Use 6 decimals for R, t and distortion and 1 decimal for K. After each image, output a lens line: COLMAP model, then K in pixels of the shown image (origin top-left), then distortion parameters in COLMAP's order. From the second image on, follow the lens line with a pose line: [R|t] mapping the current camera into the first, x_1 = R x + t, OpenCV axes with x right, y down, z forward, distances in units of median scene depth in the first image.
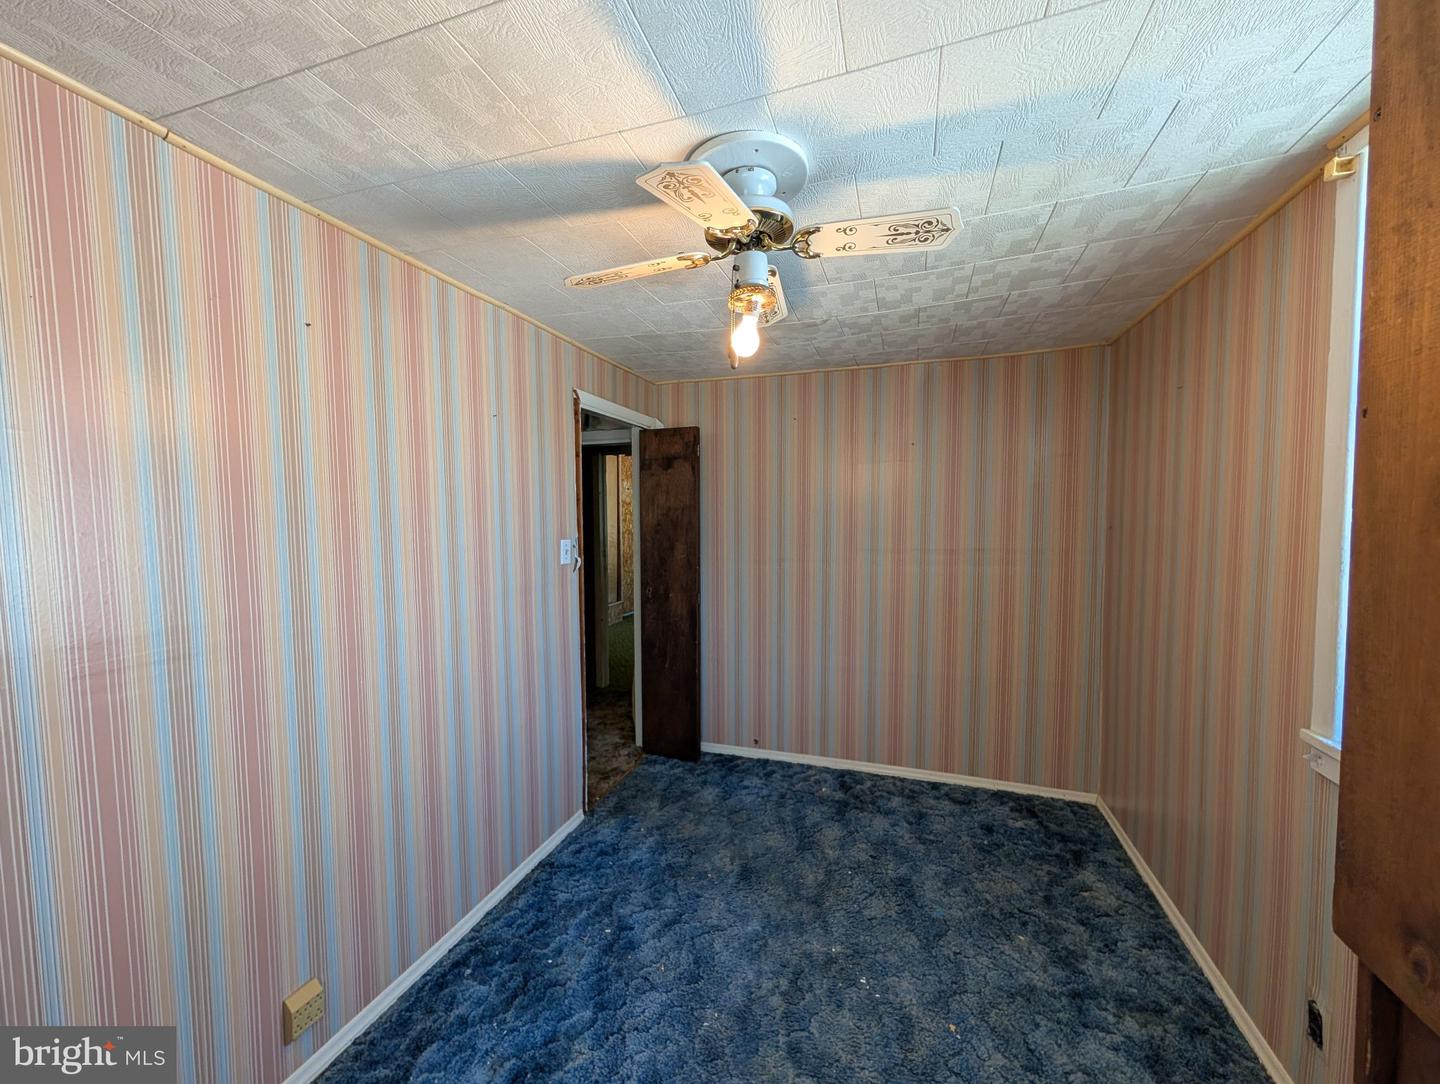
lens RADIAL K [[554.4, 0, 713.6], [0, 554.4, 547.1], [0, 0, 1]] dist [0.001184, 0.000104]
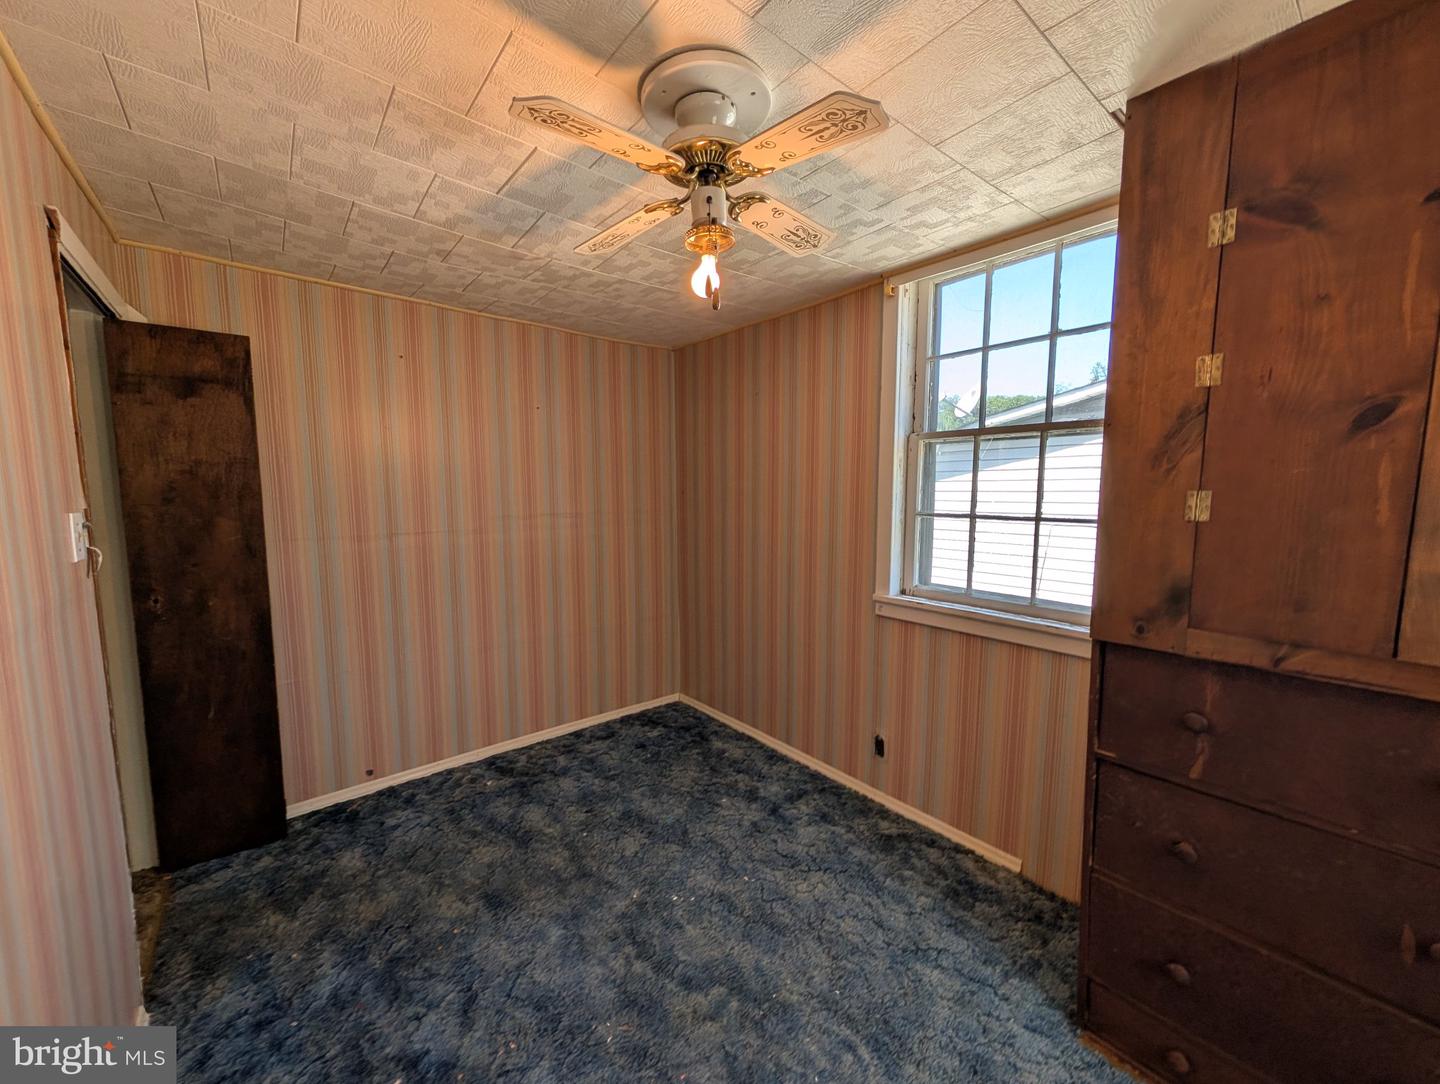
lens RADIAL K [[554.4, 0, 713.6], [0, 554.4, 547.1], [0, 0, 1]] dist [0.001184, 0.000104]
pose [[0.526133, -0.083506, 0.846292, -0.453157], [0.046658, 0.996503, 0.069321, 0.011286], [-0.849121, 0.003015, 0.528189, 0.281654]]
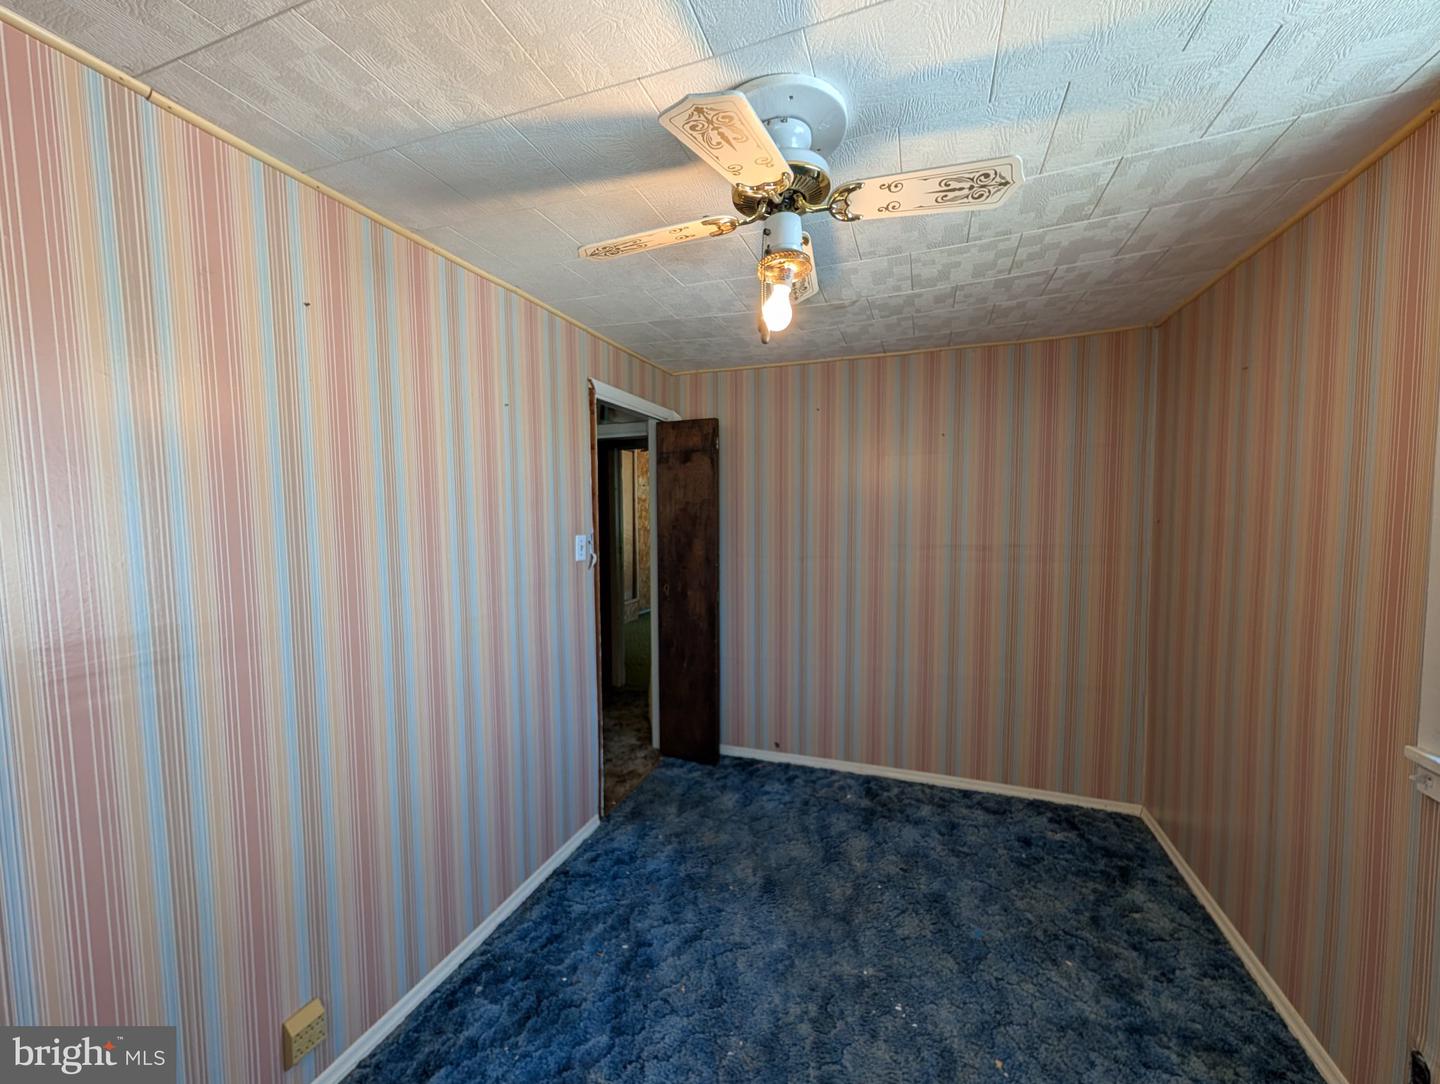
lens RADIAL K [[554.4, 0, 713.6], [0, 554.4, 547.1], [0, 0, 1]] dist [0.001184, 0.000104]
pose [[0.999658, -0.000104, -0.026156, -0.012846], [0.000217, 0.999991, 0.004343, 0.003677], [0.026155, -0.004347, 0.999648, 0.052018]]
